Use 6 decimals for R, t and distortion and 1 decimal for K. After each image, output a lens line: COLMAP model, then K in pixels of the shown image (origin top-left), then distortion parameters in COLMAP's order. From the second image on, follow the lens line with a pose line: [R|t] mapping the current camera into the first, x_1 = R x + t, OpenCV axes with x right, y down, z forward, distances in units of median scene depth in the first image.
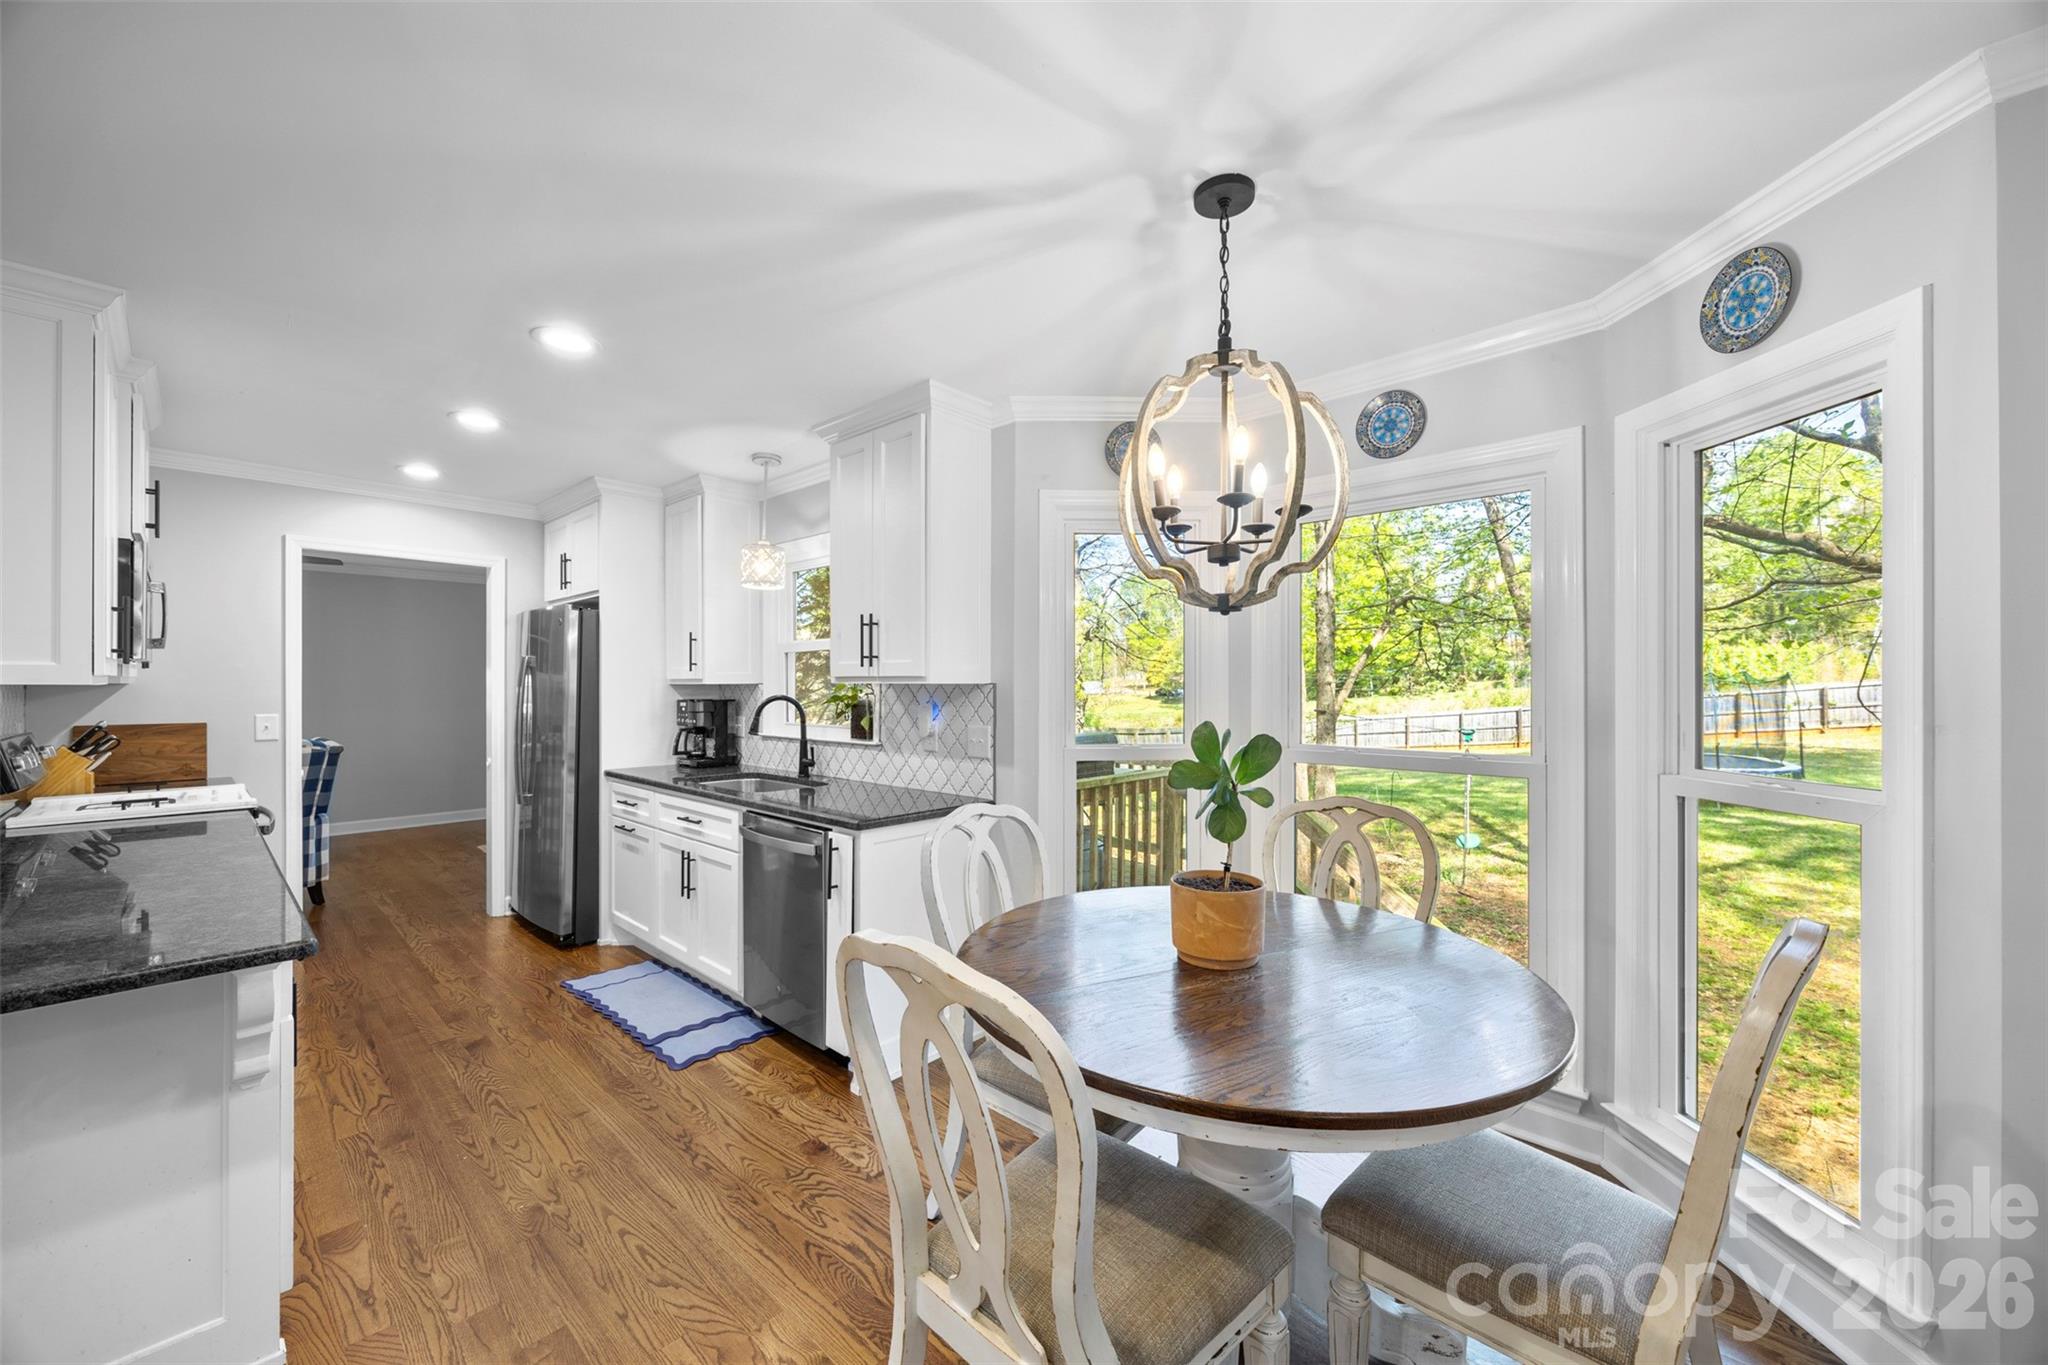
lens RADIAL K [[772.8, 0, 1024.0], [0, 772.8, 682.5], [0, 0, 1]] dist [-0.001220, 0.000033]
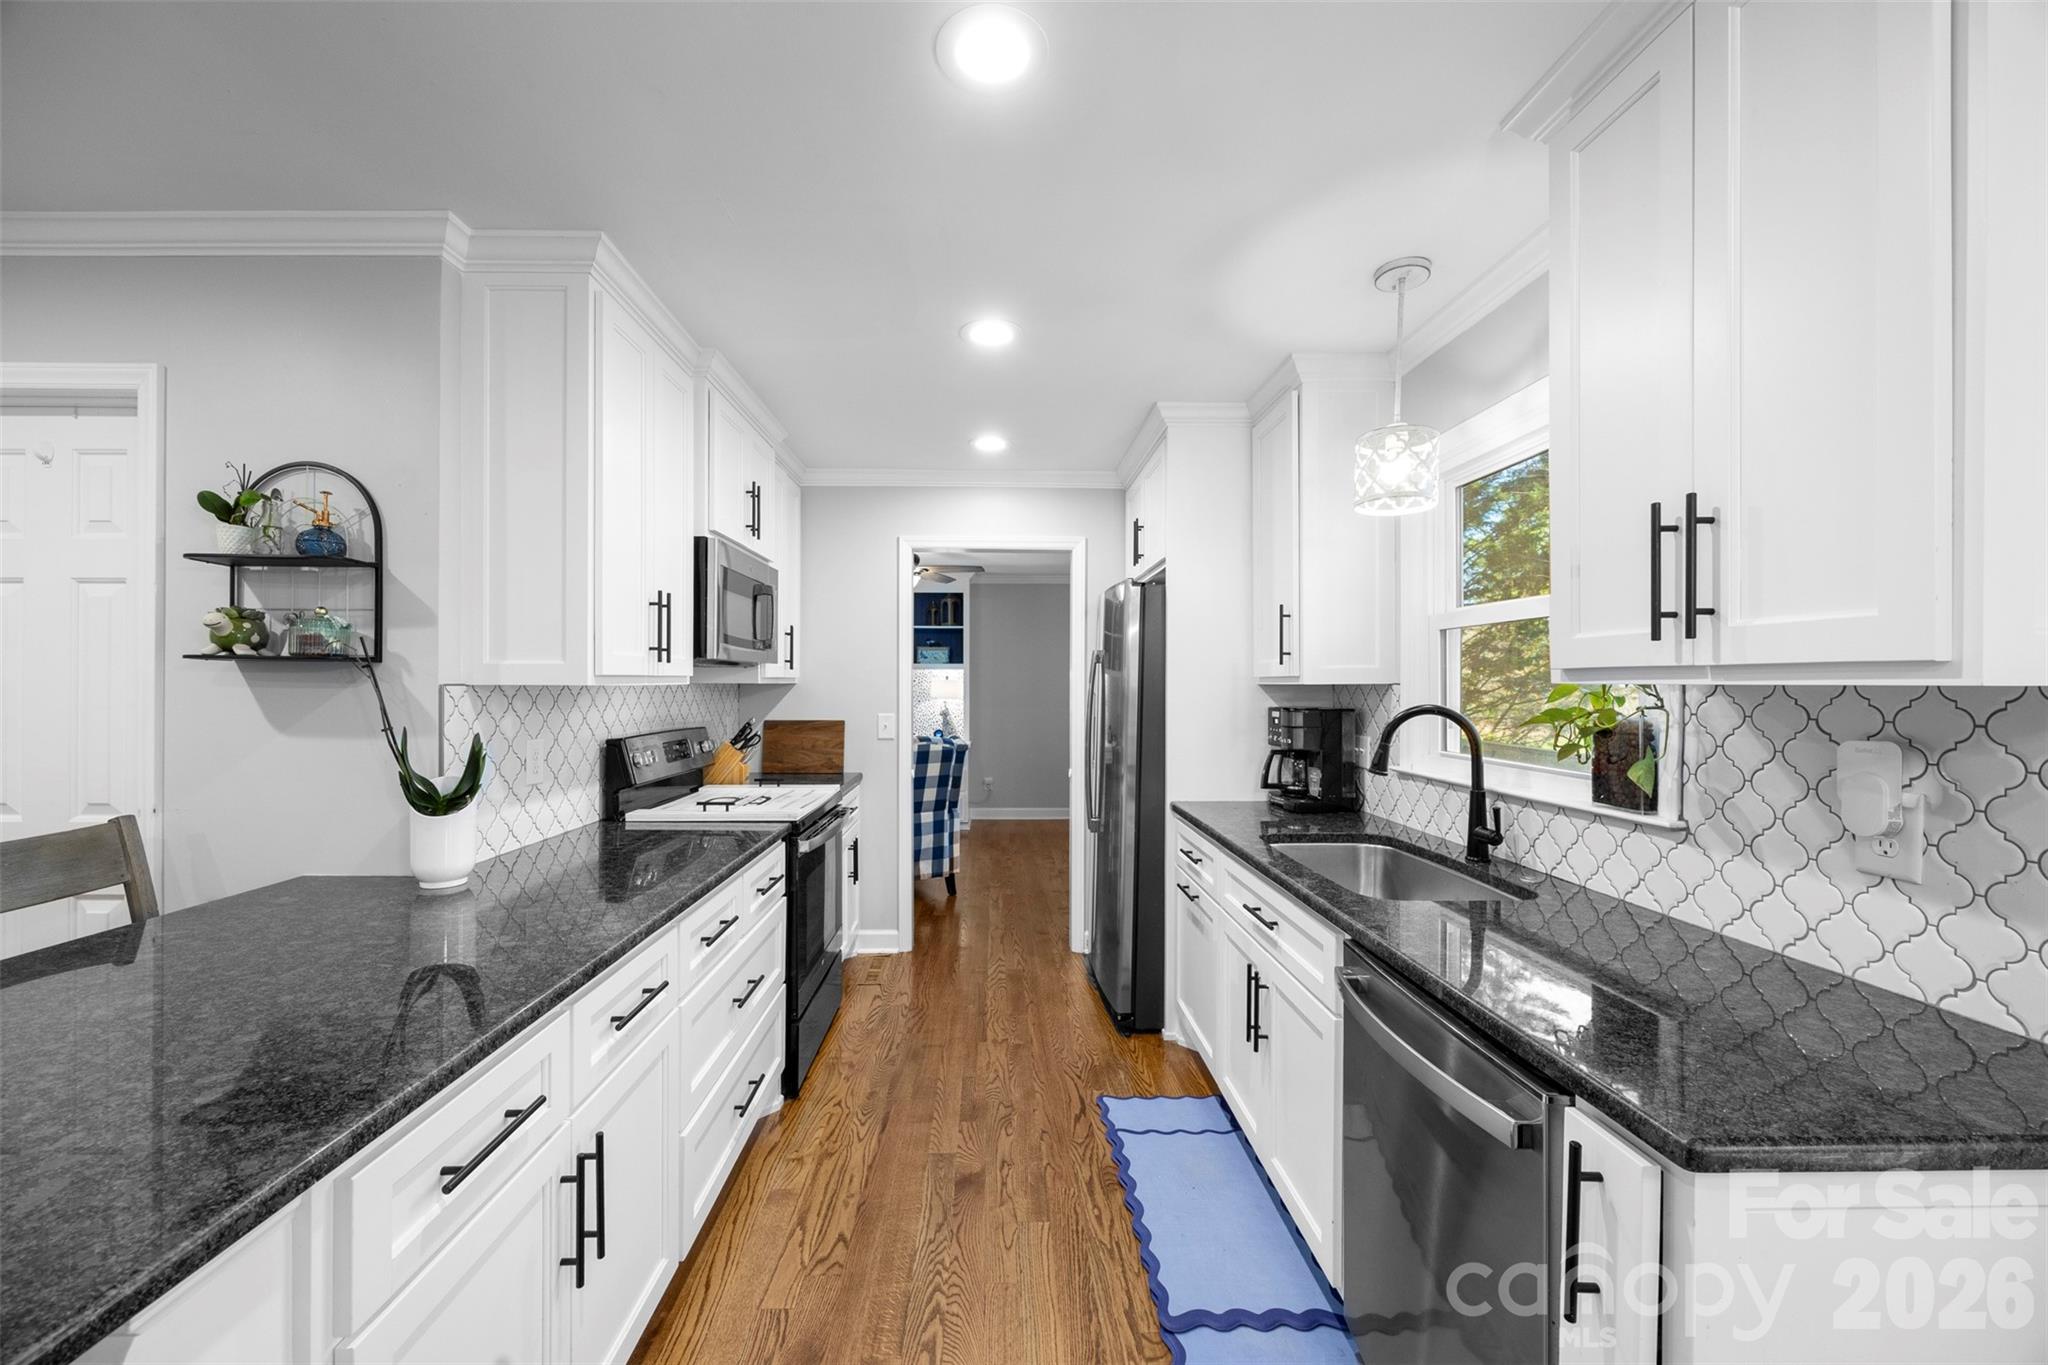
lens RADIAL K [[789.7, 0, 996.7], [0, 789.7, 687.6], [0, 0, 1]] dist [-0.002120, 0.000097]
pose [[0.683716, 0.004312, -0.729735, -0.121743], [0.001330, 0.999974, 0.007155, -0.000371], [0.729747, -0.005863, 0.683692, 0.408976]]
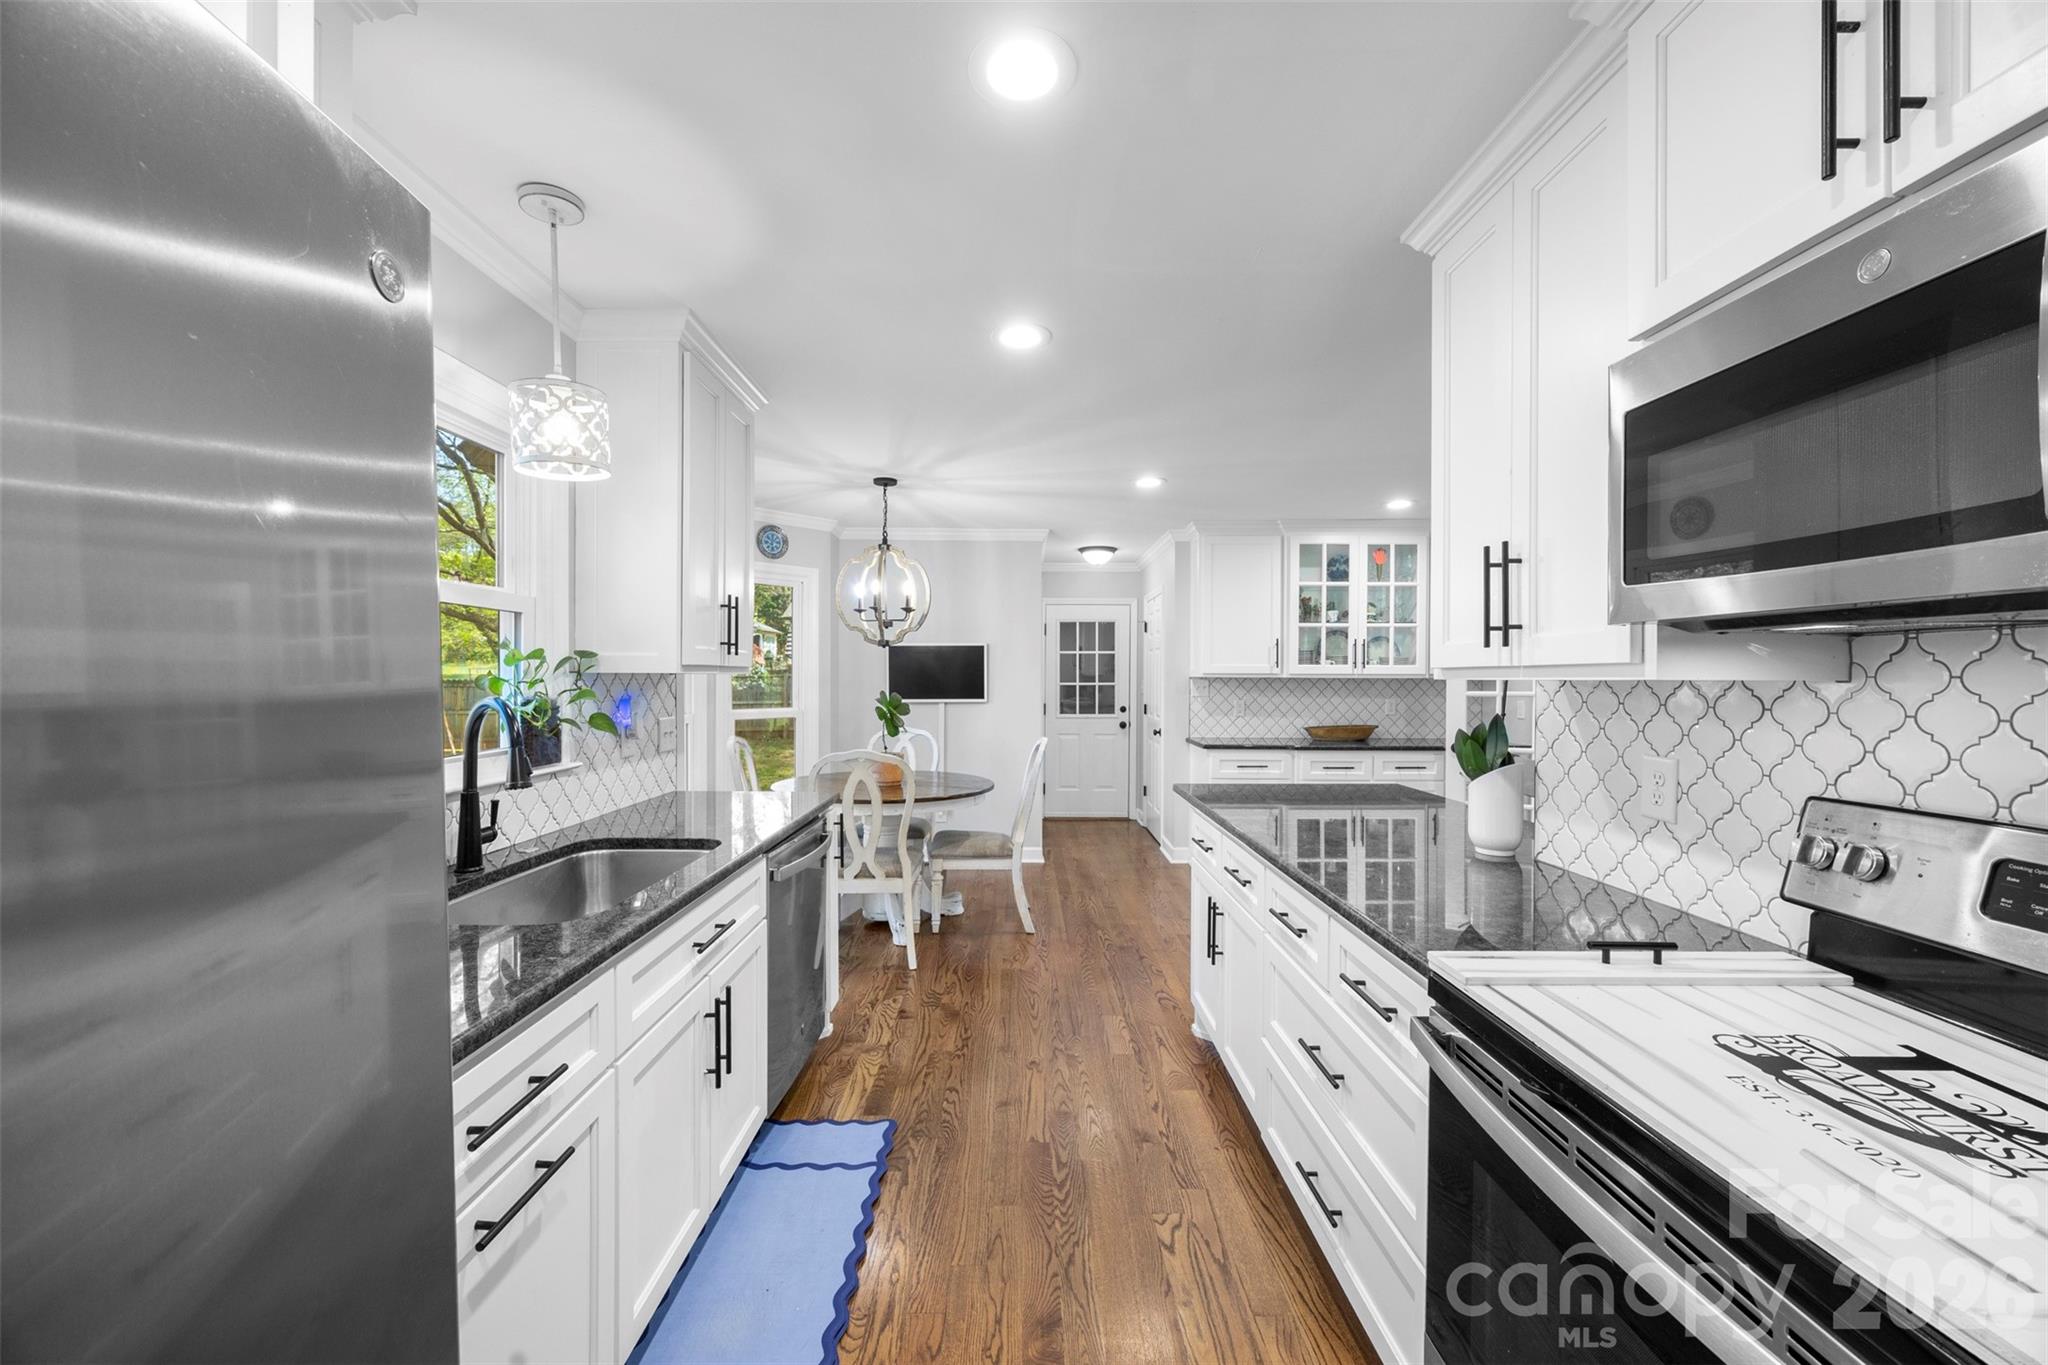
lens RADIAL K [[775.6, 0, 1016.5], [0, 775.6, 679.5], [0, 0, 1]] dist [-0.002662, 0.000058]
pose [[-0.674742, -0.005900, 0.738030, -0.881895], [-0.008755, 0.999962, -0.000010, 0.003708], [-0.738001, -0.006468, -0.674768, 1.110587]]
